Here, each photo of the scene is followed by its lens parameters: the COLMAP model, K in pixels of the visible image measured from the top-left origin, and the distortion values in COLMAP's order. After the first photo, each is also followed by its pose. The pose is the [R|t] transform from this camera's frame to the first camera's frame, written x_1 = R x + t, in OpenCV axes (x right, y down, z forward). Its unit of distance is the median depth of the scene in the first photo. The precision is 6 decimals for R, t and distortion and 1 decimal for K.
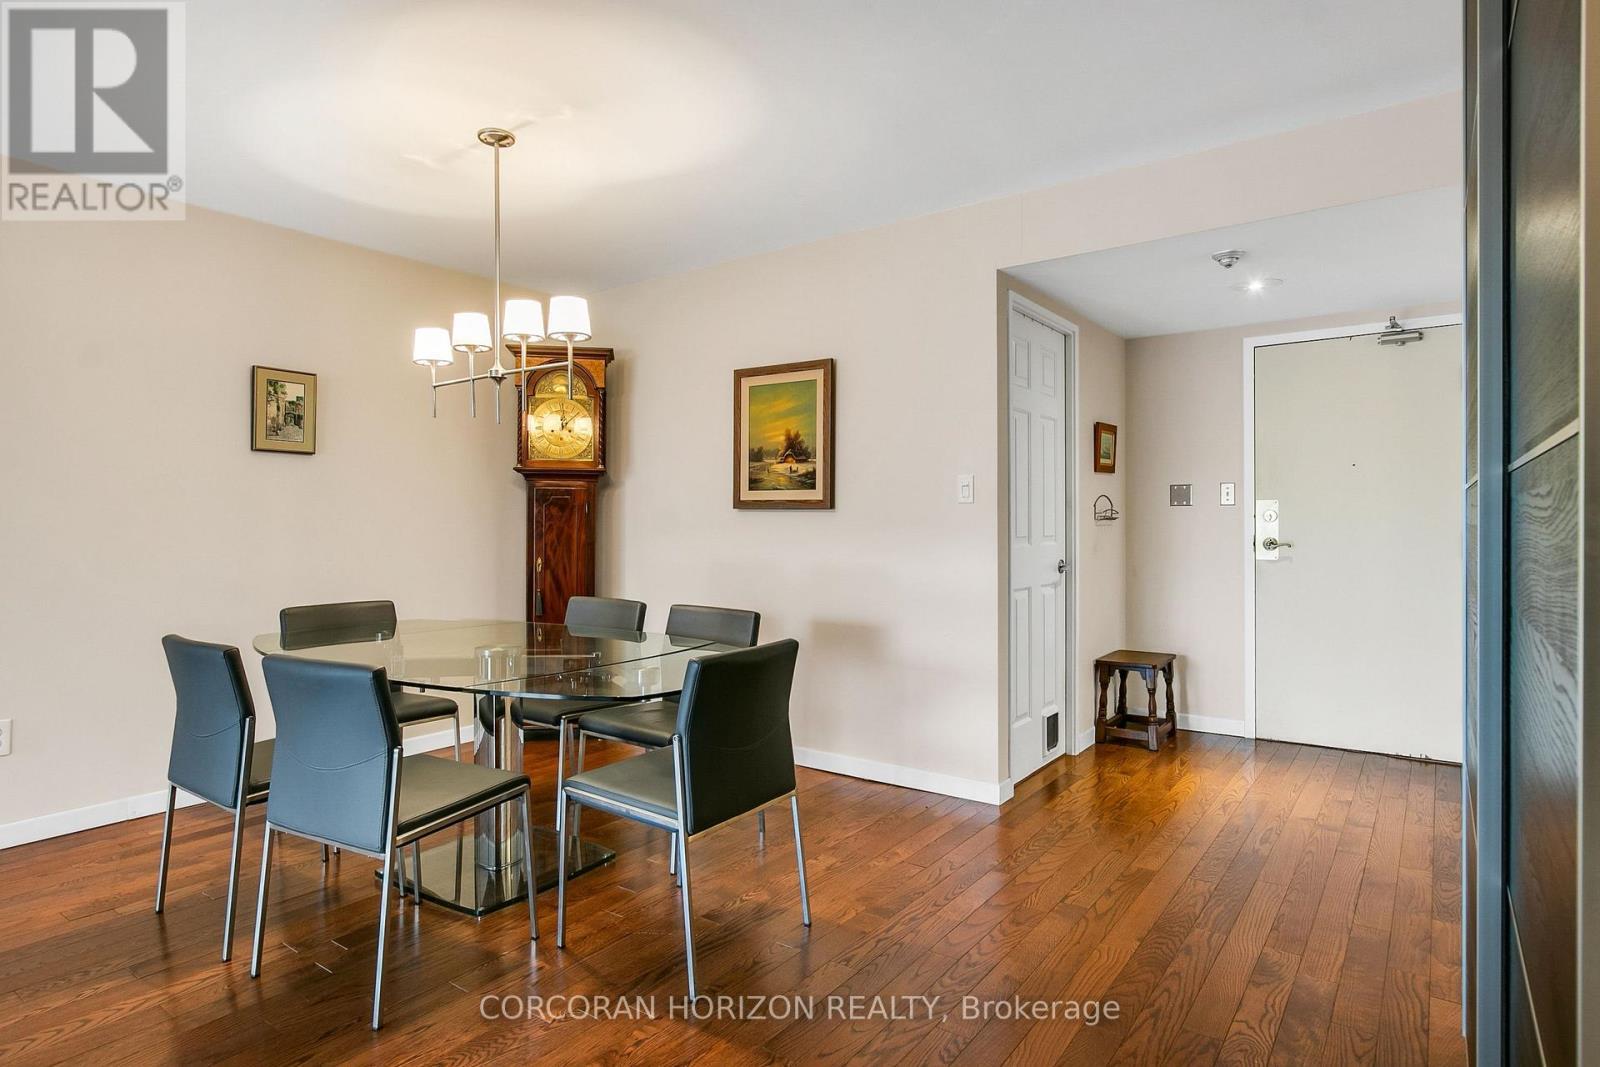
lens RADIAL K [[871.1, 0, 797.3], [0, 871.1, 510.2], [0, 0, 1]] dist [-0.022254, 0.001171]
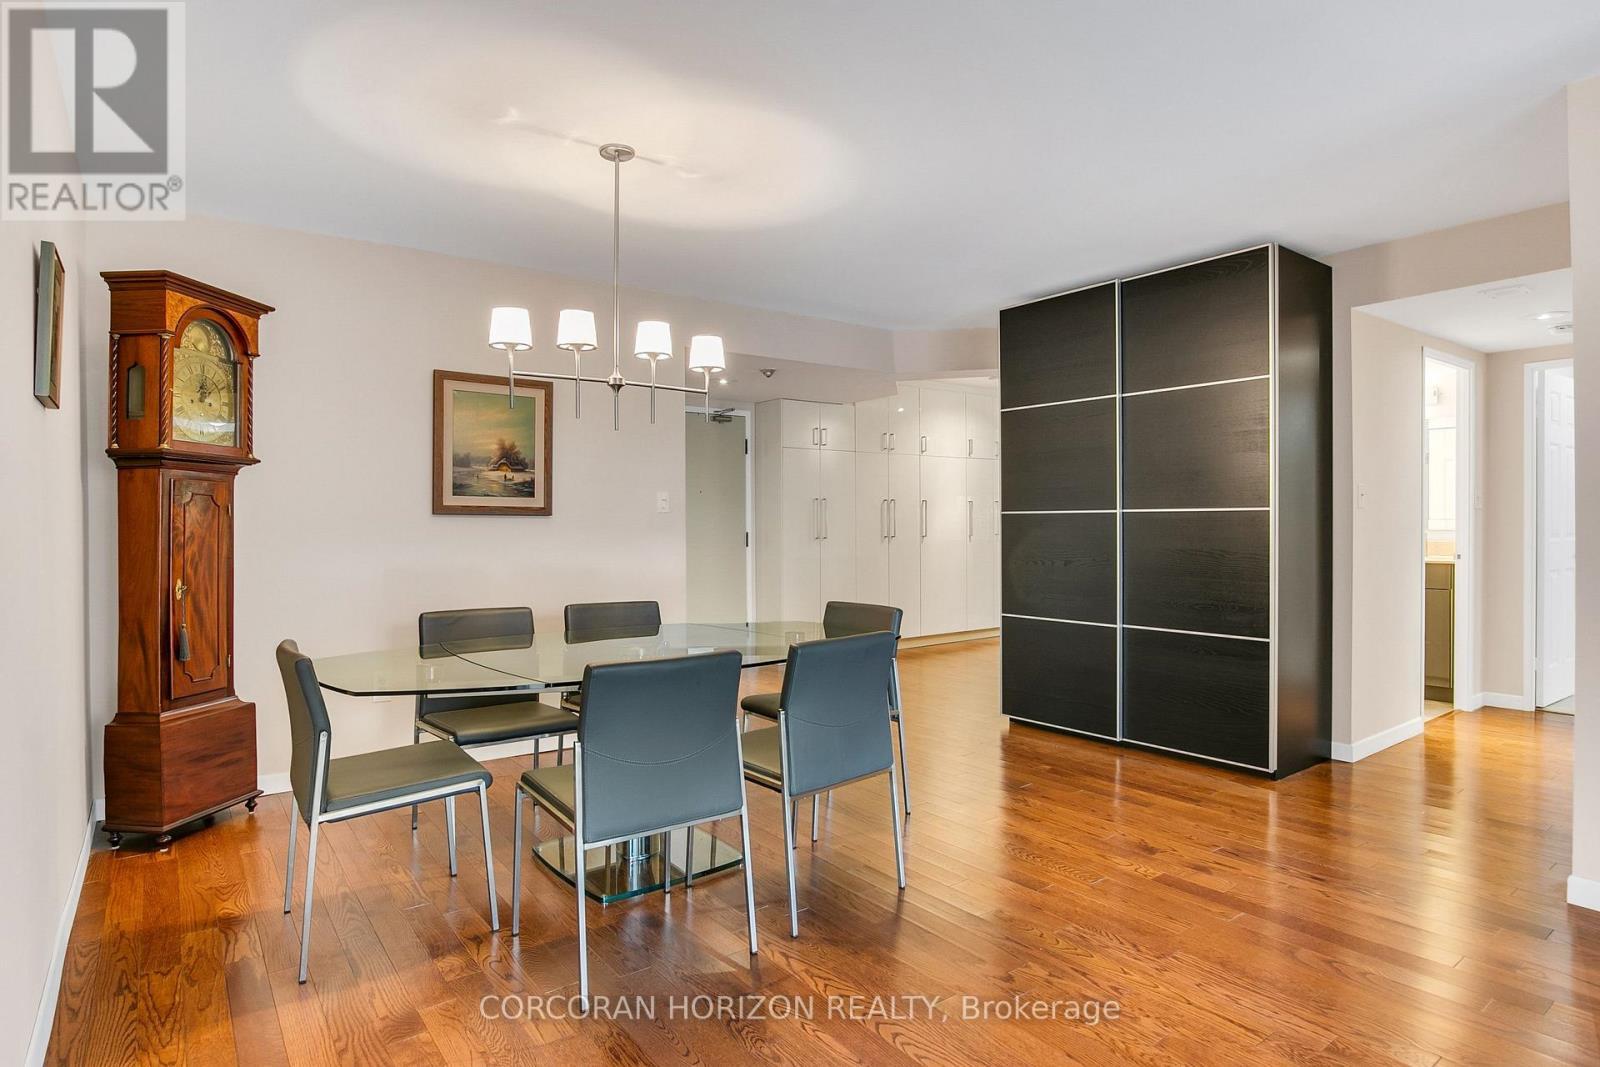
lens RADIAL K [[871.1, 0, 792.9], [0, 871.1, 530.6], [0, 0, 1]] dist [-0.022254, 0.001171]
pose [[0.292541, -0.005310, 0.956238, -0.920735], [-0.006487, 0.999951, 0.007538, 0.007298], [-0.956231, -0.008408, 0.292492, 0.358162]]
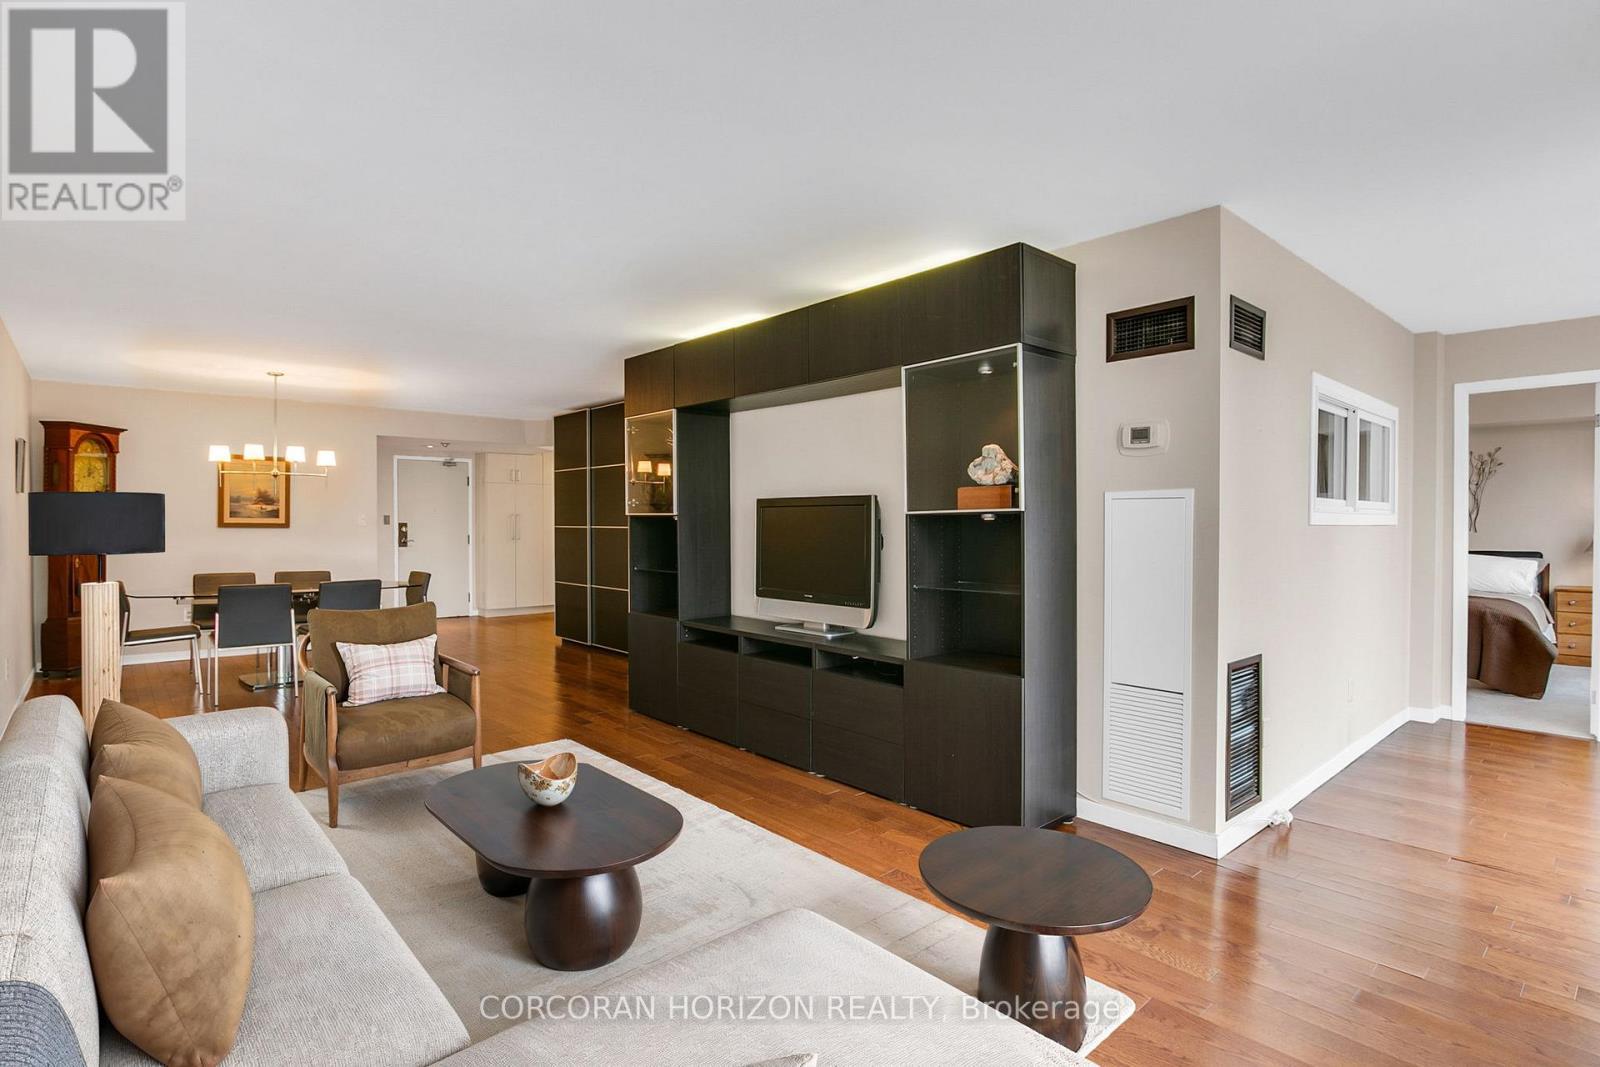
lens RADIAL K [[816.2, 0, 795.1], [0, 816.2, 533.8], [0, 0, 1]] dist [-0.017034, -0.000915]
pose [[0.215659, -0.010883, 0.976408, -1.605020], [-0.014316, 0.999795, 0.014306, -0.031548], [-0.976364, -0.017064, 0.215459, -0.639808]]
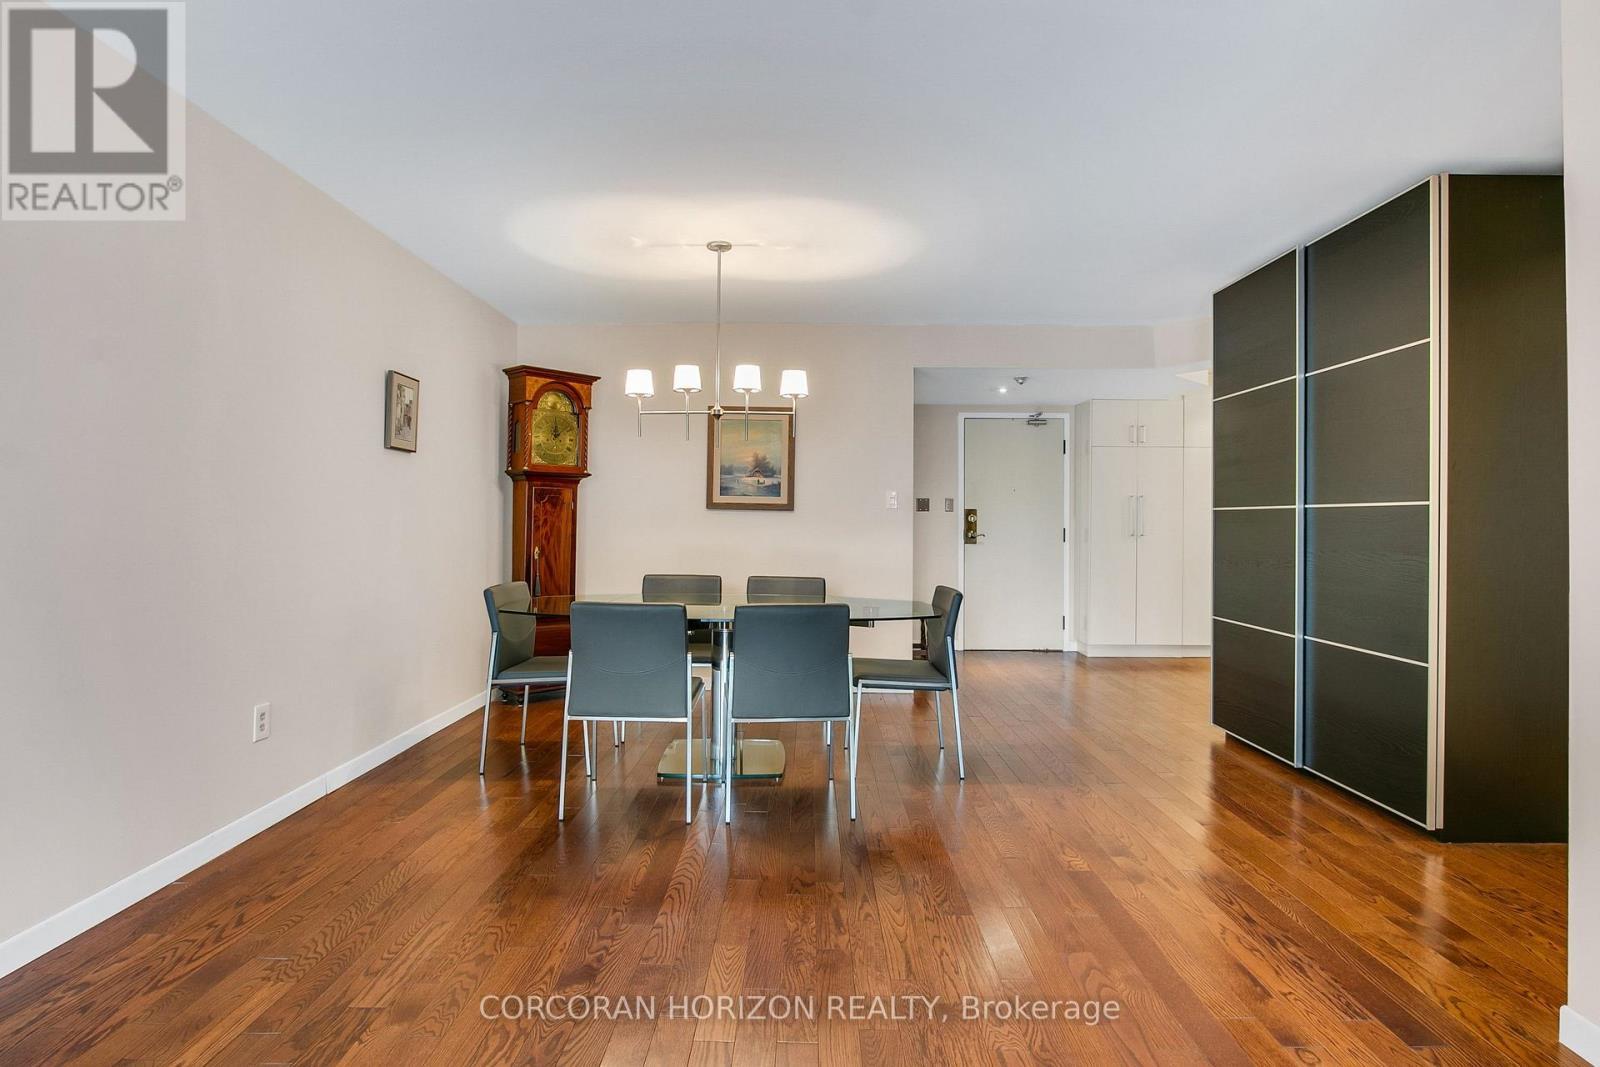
lens RADIAL K [[816.2, 0, 793.6], [0, 816.2, 523.7], [0, 0, 1]] dist [-0.017034, -0.000915]
pose [[0.815133, 0.007143, 0.579229, -0.736215], [-0.016048, 0.999819, 0.010254, 0.007005], [-0.579051, -0.017654, 0.815100, -0.121863]]
